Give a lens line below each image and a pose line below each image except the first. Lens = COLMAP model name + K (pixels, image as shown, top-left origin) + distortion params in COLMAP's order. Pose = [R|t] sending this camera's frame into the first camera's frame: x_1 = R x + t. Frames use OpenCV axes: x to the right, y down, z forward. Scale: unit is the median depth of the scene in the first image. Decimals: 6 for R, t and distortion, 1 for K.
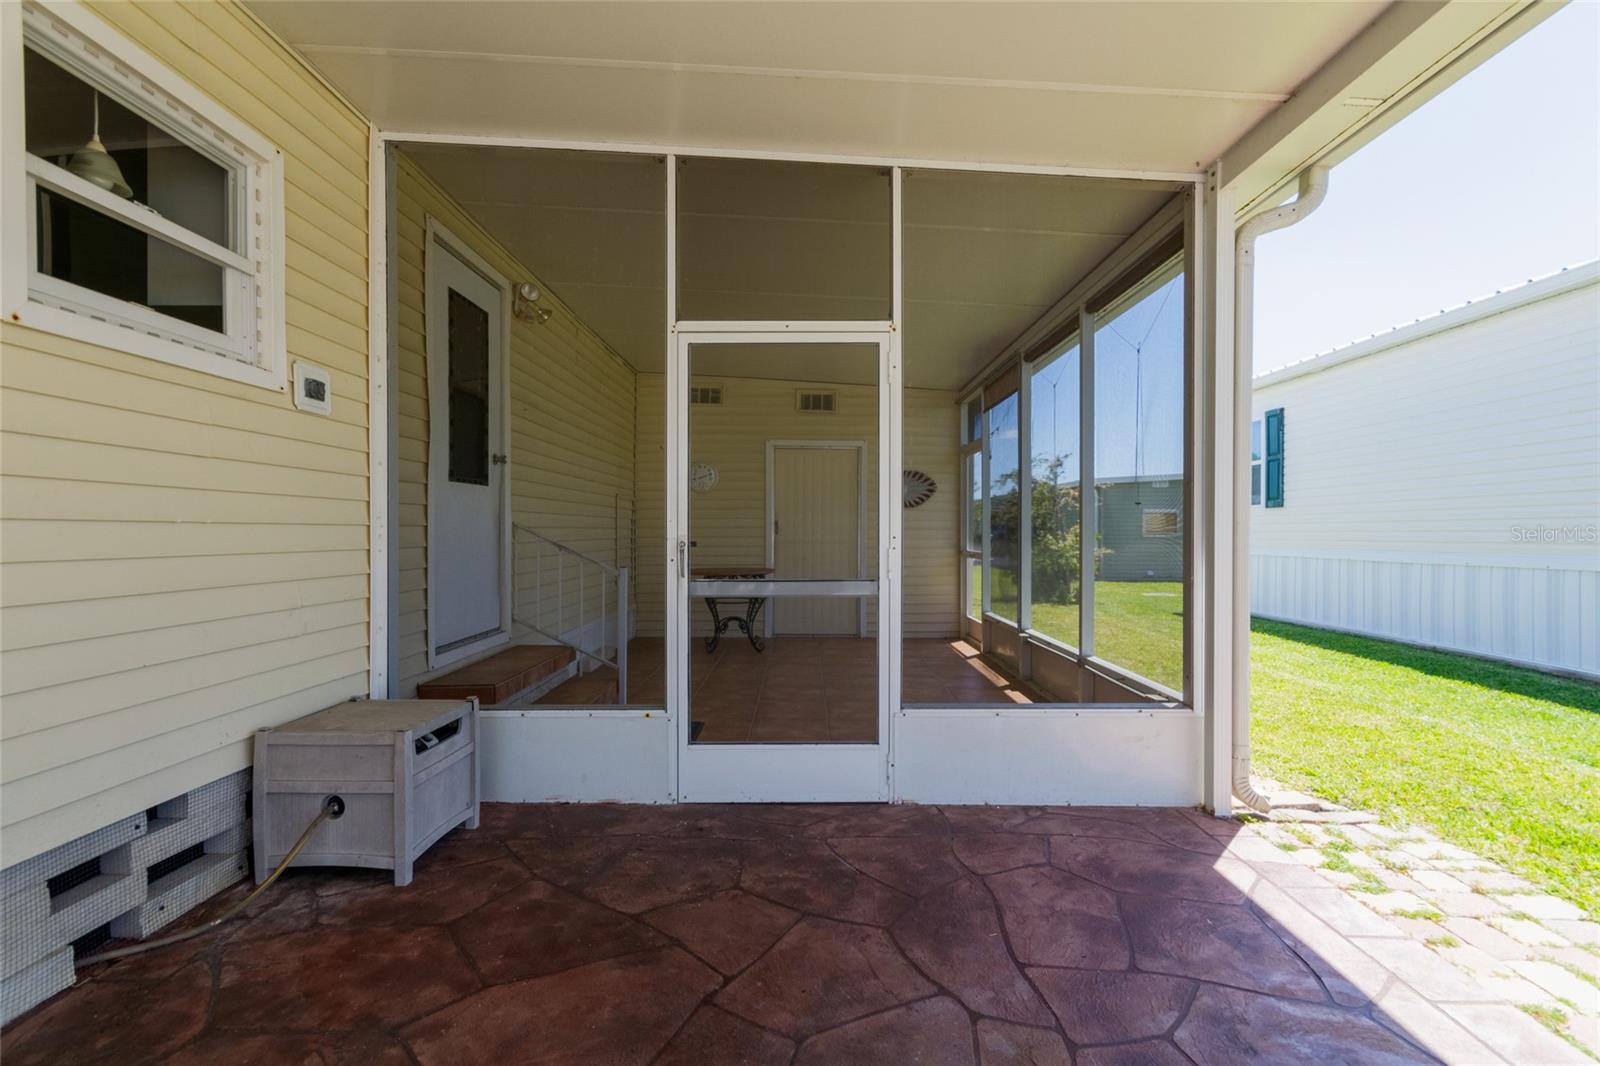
lens RADIAL K [[737.2, 0, 804.6], [0, 737.2, 537.0], [0, 0, 1]] dist [0.000132, -0.000153]
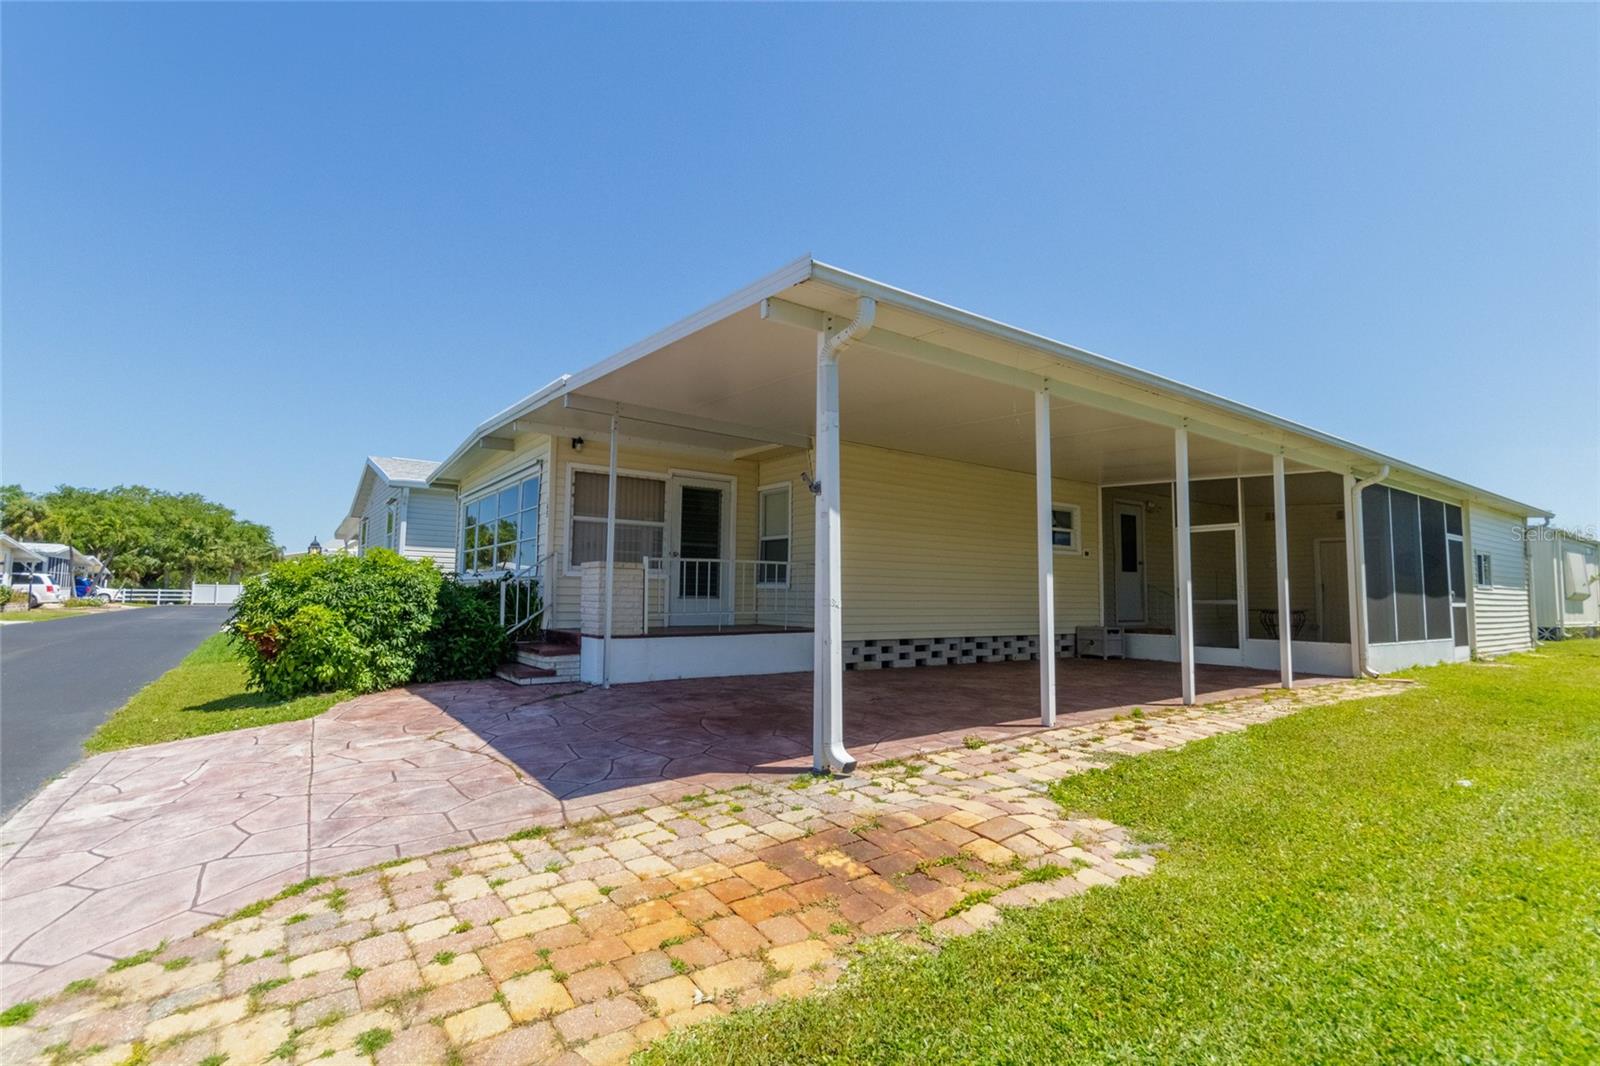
lens RADIAL K [[737.2, 0, 804.6], [0, 737.2, 537.0], [0, 0, 1]] dist [0.000132, -0.000153]
pose [[0.586161, -0.058512, -0.808079, 1.790874], [-0.019225, 0.996103, -0.086072, 0.108591], [0.809966, 0.065987, 0.582752, -2.750306]]
